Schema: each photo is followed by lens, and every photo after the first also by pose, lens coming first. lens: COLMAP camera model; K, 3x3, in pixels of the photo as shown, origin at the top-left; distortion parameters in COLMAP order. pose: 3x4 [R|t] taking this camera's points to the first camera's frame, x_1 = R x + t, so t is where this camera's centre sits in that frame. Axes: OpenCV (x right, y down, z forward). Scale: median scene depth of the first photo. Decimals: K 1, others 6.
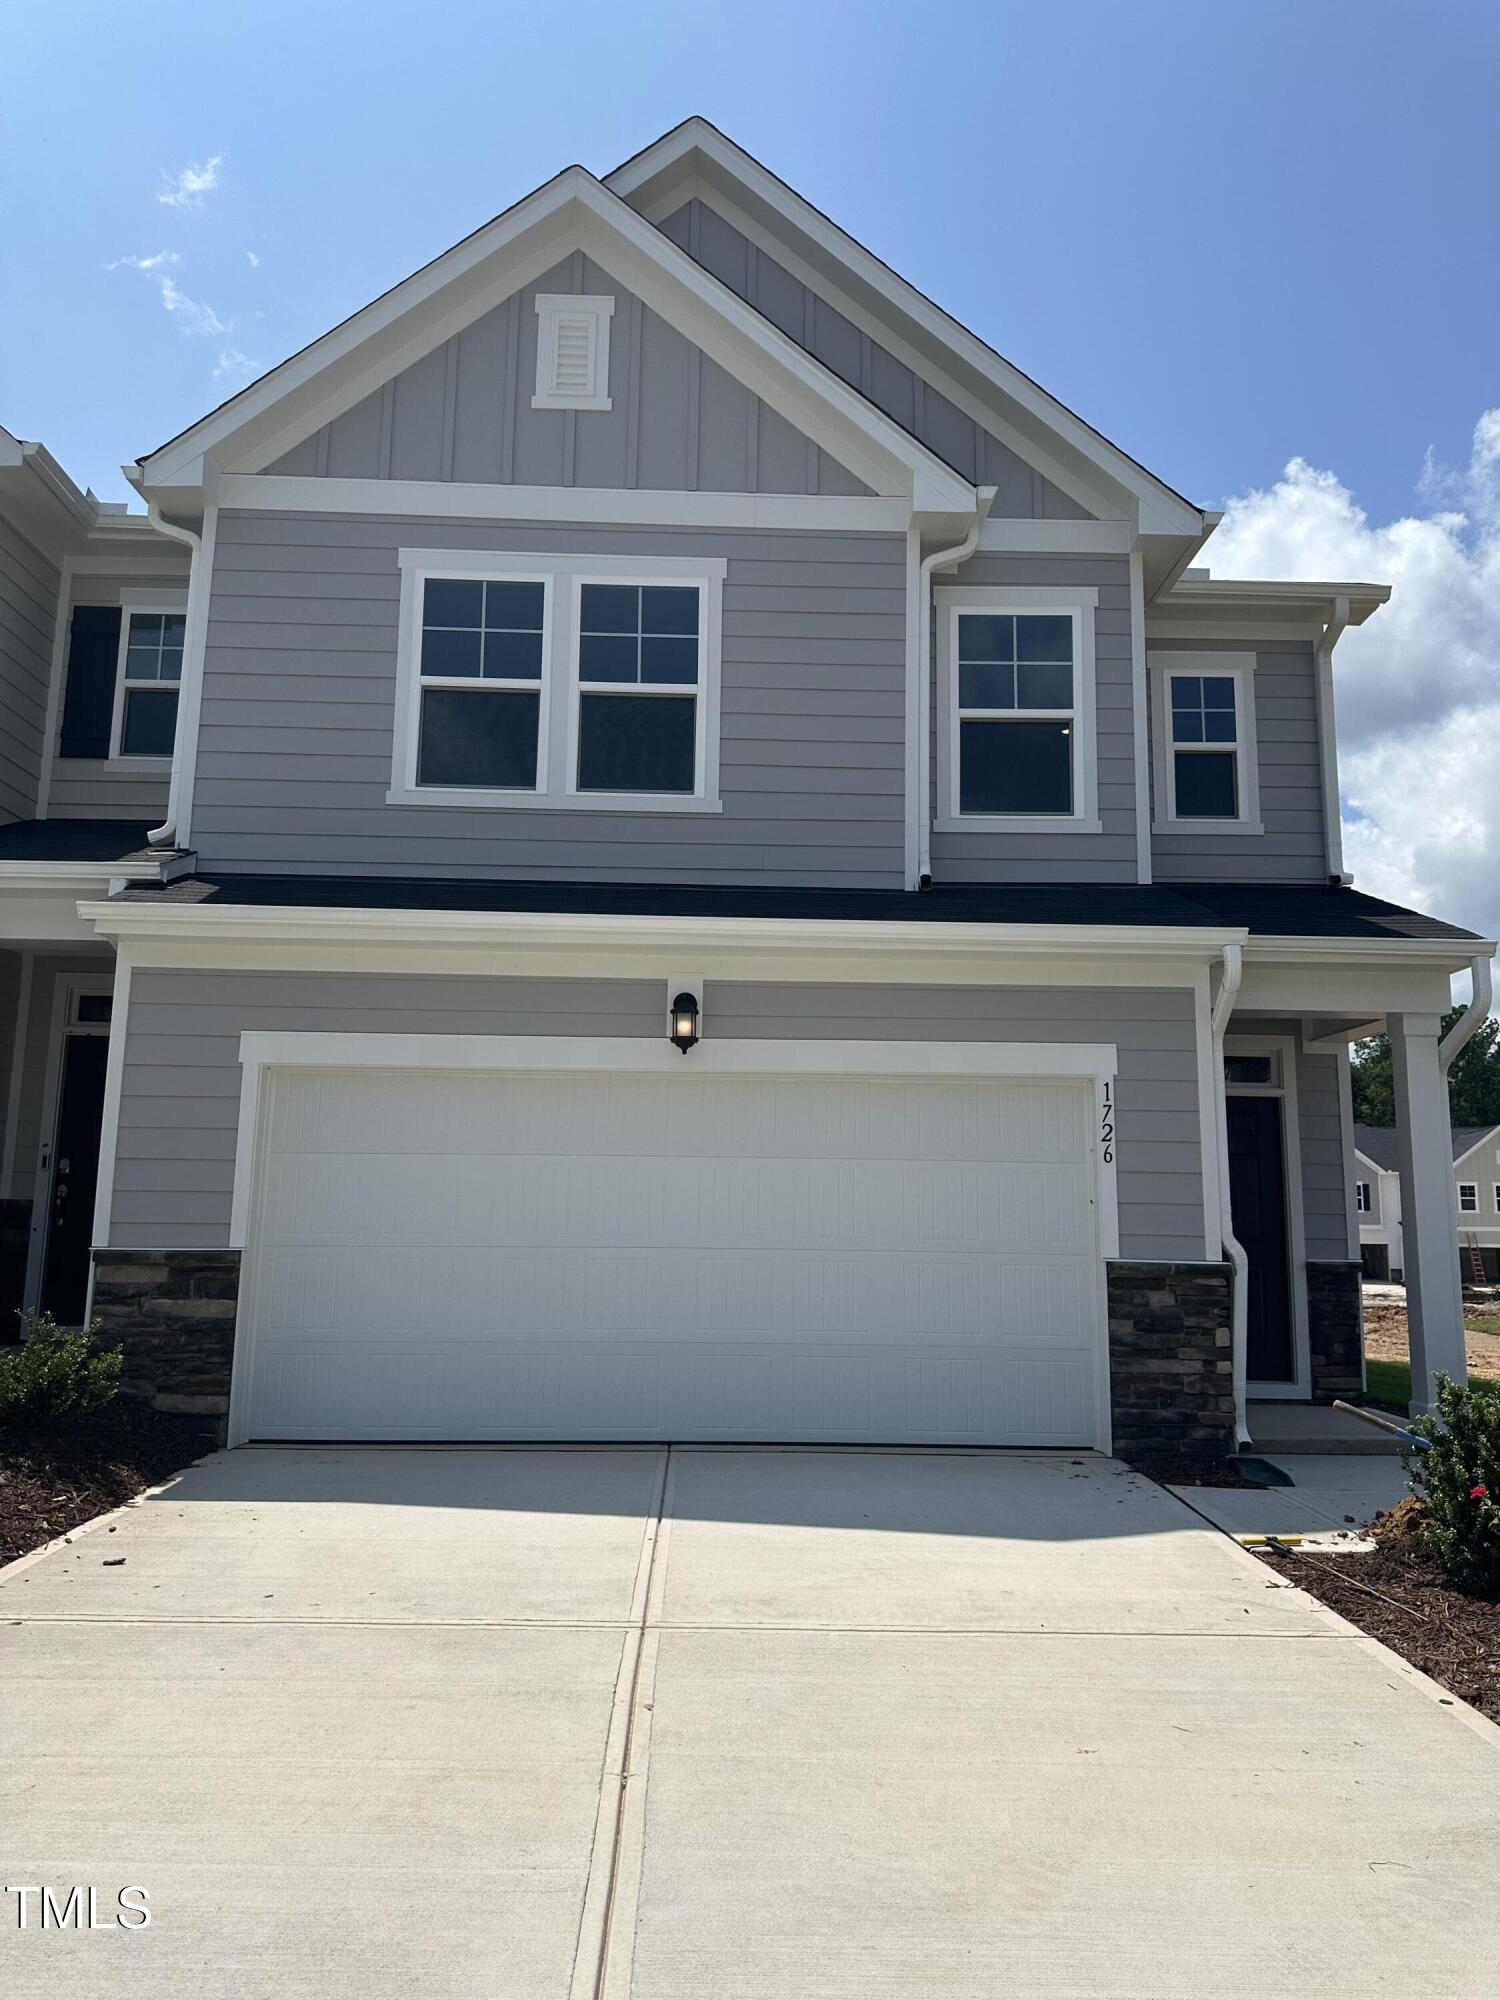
lens RADIAL K [[1399.4, 0, 749.3], [0, 1399.4, 998.6], [0, 0, 1]] dist [0.043203, -0.042764]
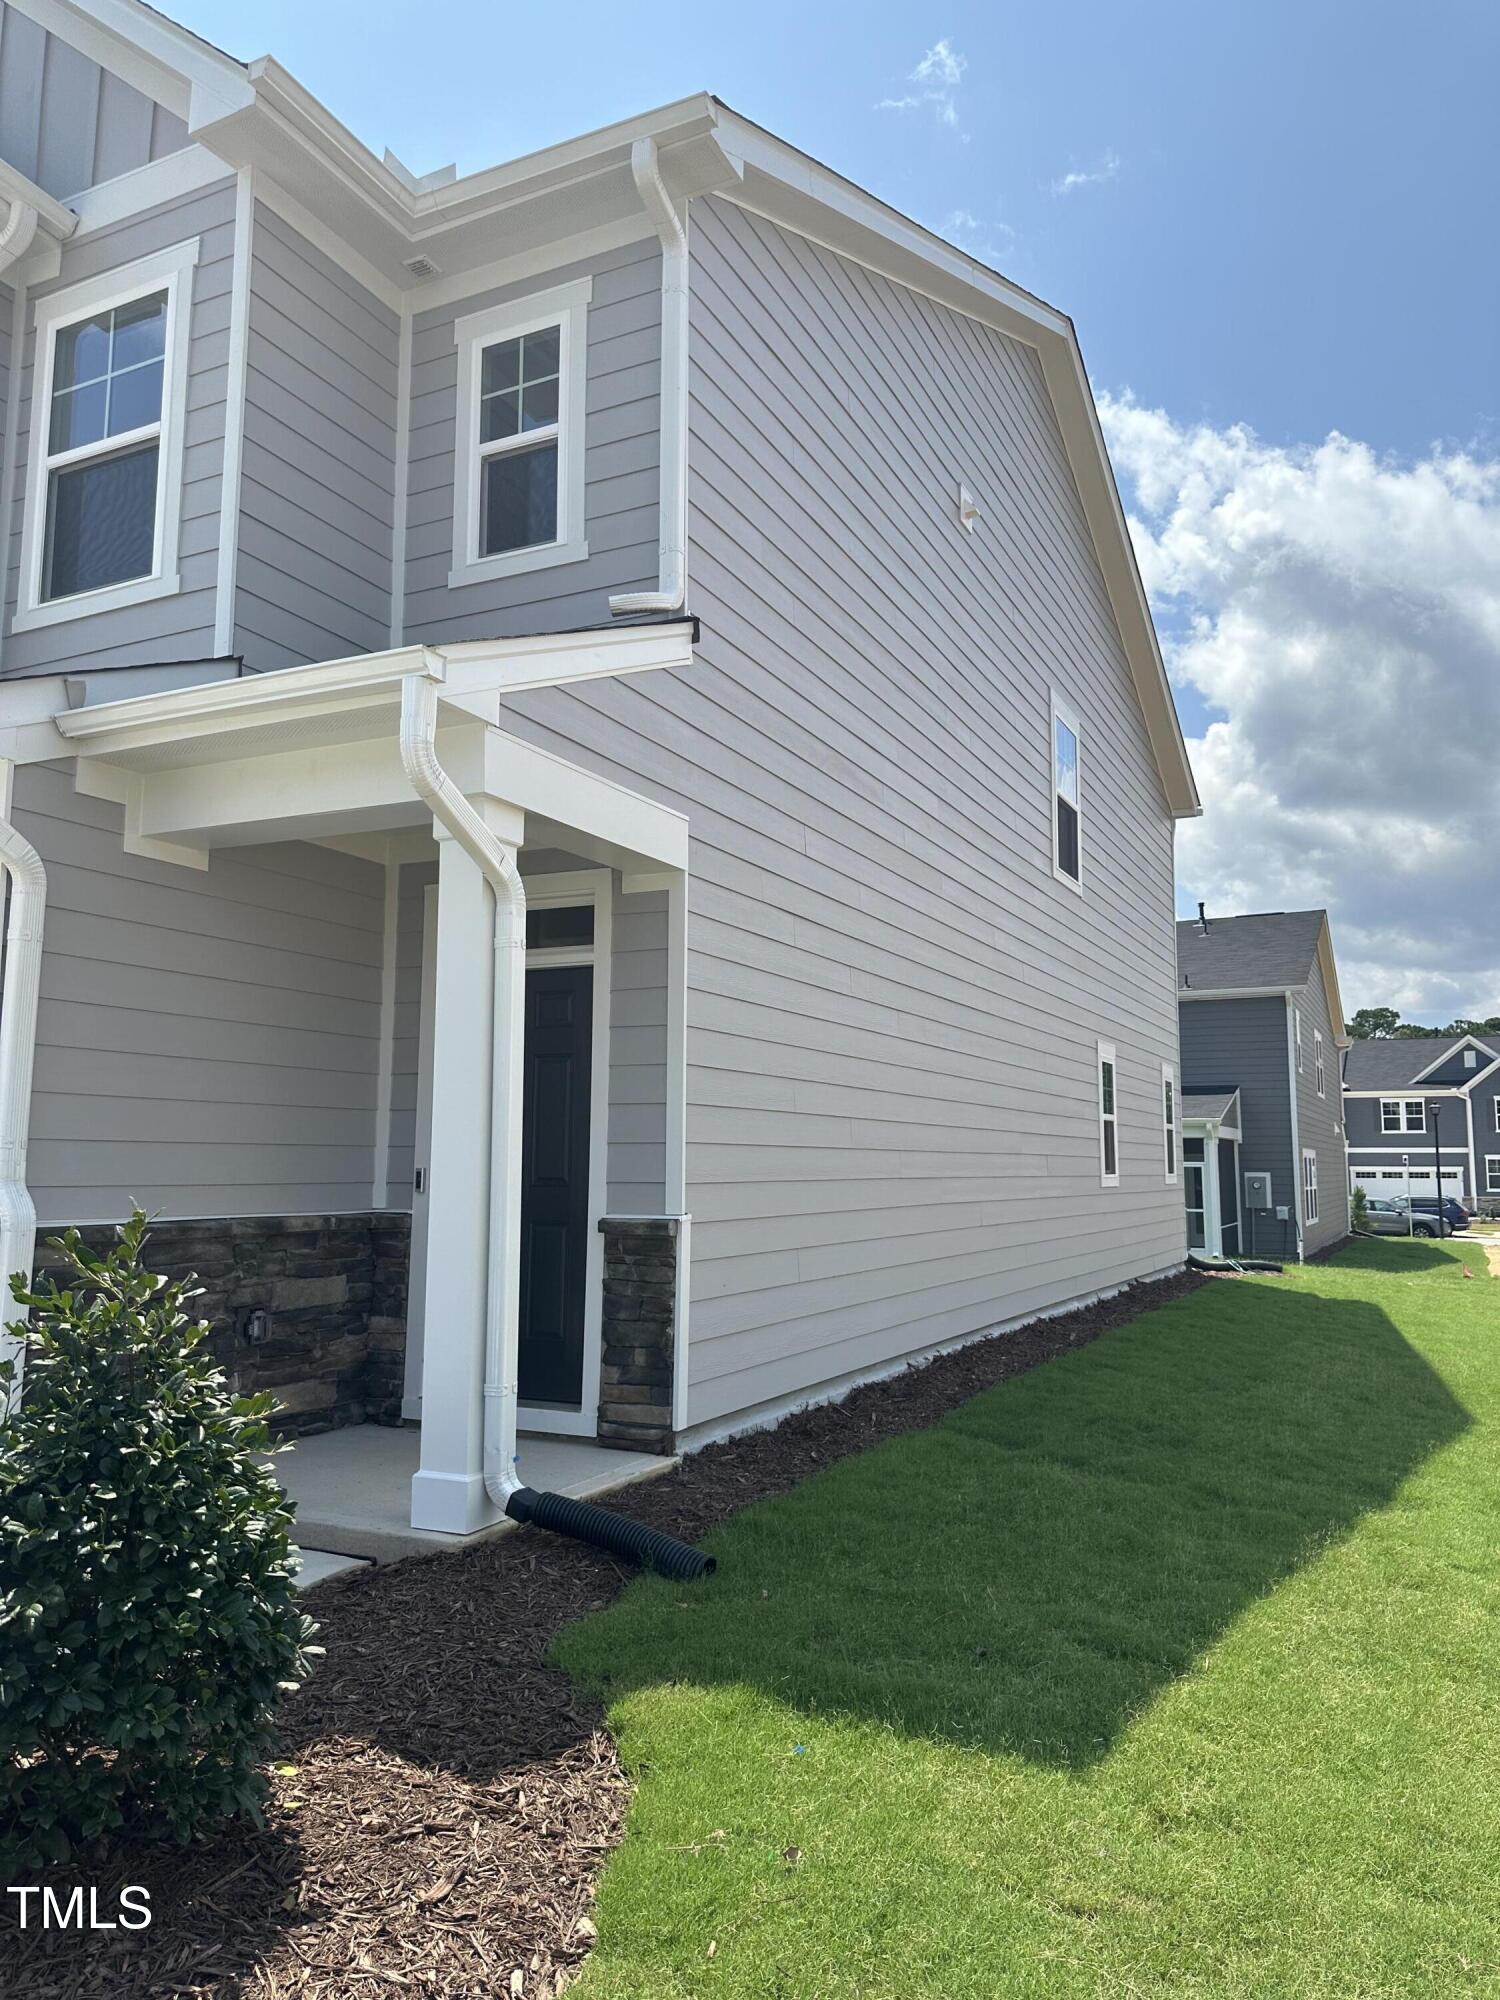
lens RADIAL K [[1399.4, 0, 761.2], [0, 1399.4, 999.9], [0, 0, 1]] dist [0.043203, -0.042764]
pose [[0.897770, -0.075760, -0.433901, 0.889309], [0.091340, 0.995705, 0.015136, 0.104127], [0.430891, -0.053221, 0.900833, 0.568643]]
